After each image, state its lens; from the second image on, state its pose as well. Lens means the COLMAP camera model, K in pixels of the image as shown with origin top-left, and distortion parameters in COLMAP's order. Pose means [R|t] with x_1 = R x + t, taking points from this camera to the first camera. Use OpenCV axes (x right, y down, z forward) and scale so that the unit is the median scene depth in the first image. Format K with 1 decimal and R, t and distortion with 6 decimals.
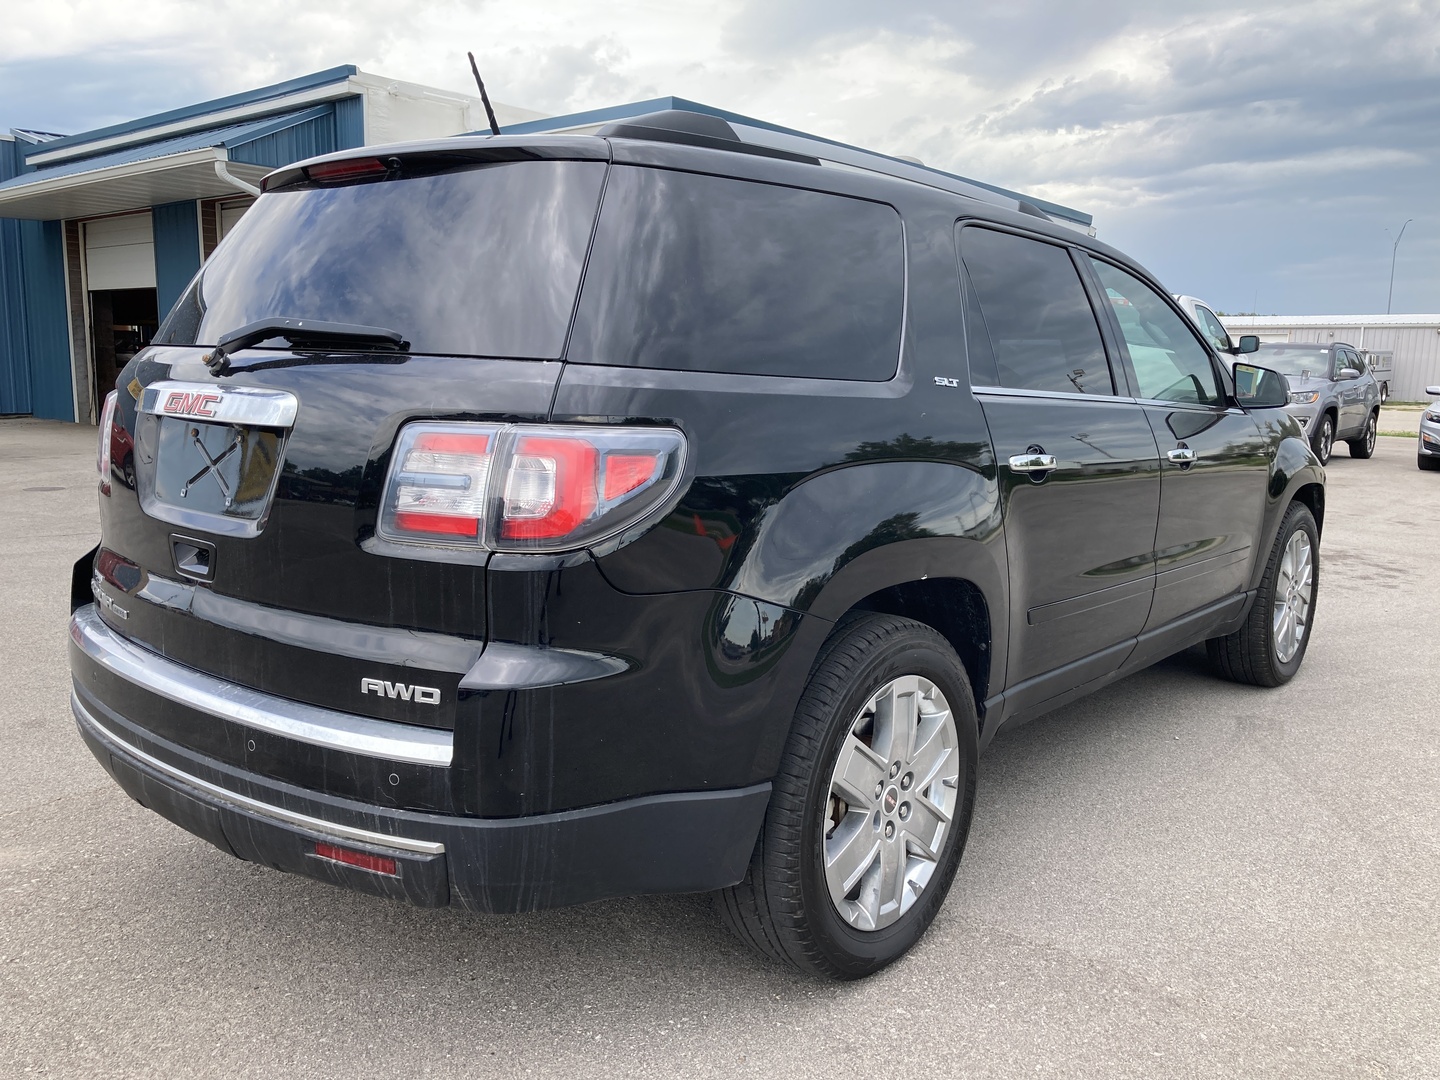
lens RADIAL K [[1192.8, 0, 717.3], [0, 1192.8, 544.2], [0, 0, 1]] dist [0.027071, -0.038956]
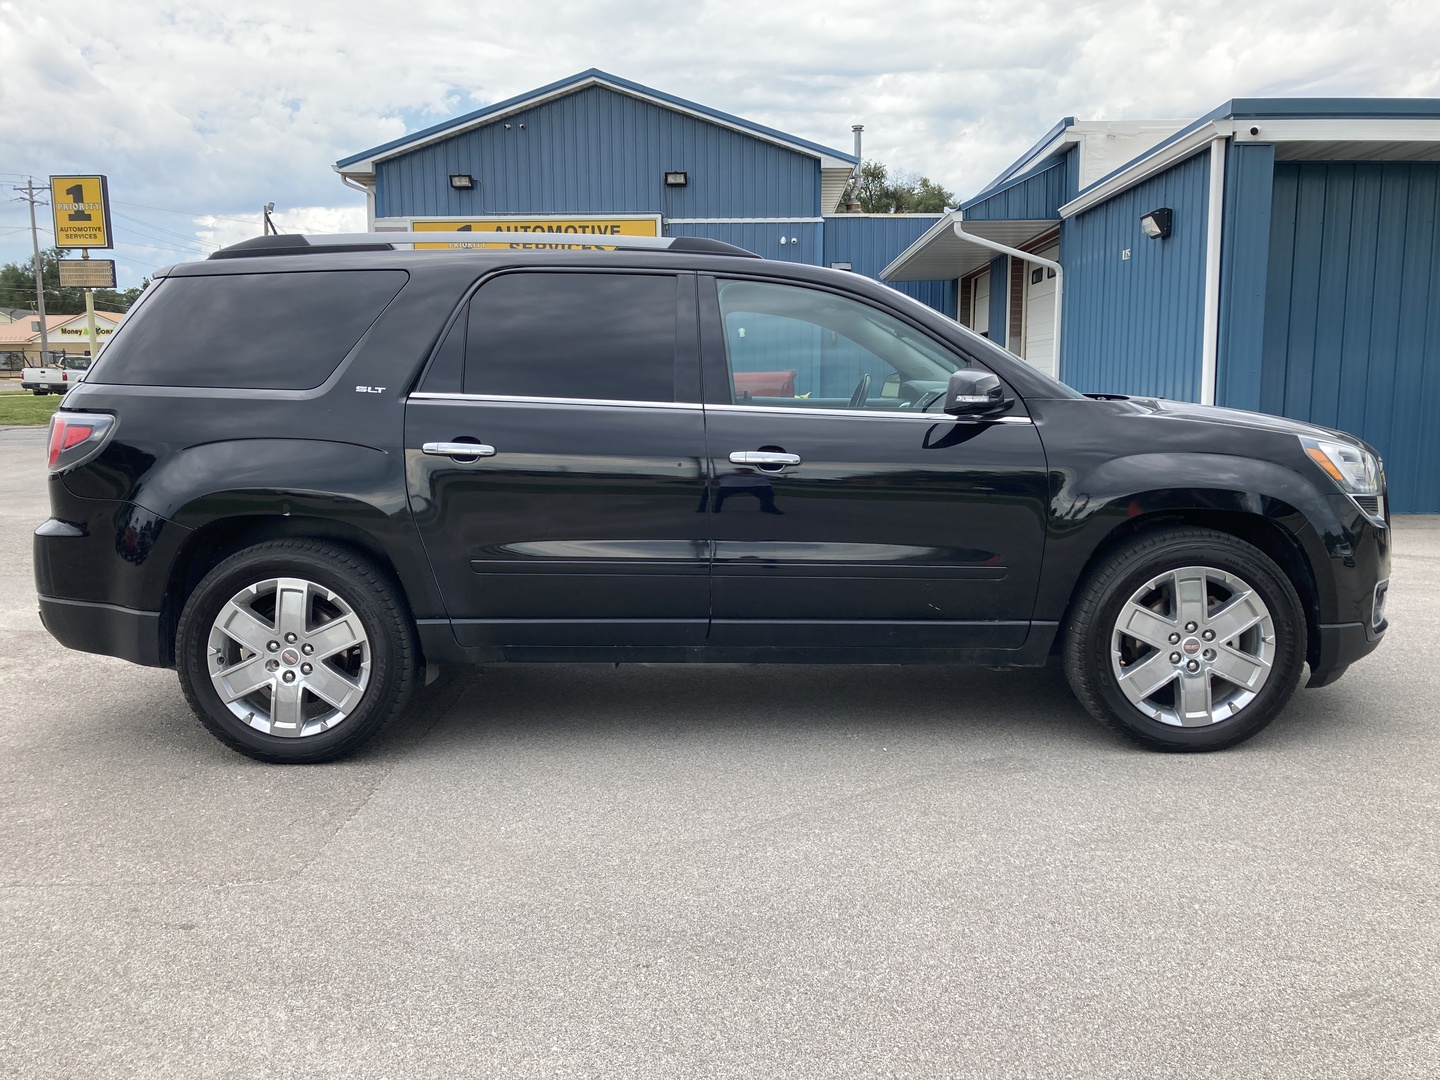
lens RADIAL K [[1192.8, 0, 717.0], [0, 1192.8, 542.5], [0, 0, 1]] dist [0.027071, -0.038956]
pose [[0.633240, 0.076597, -0.770156, 1.130809], [-0.098830, 0.994947, 0.017693, -0.012114], [0.767619, 0.064911, 0.637610, 0.281544]]
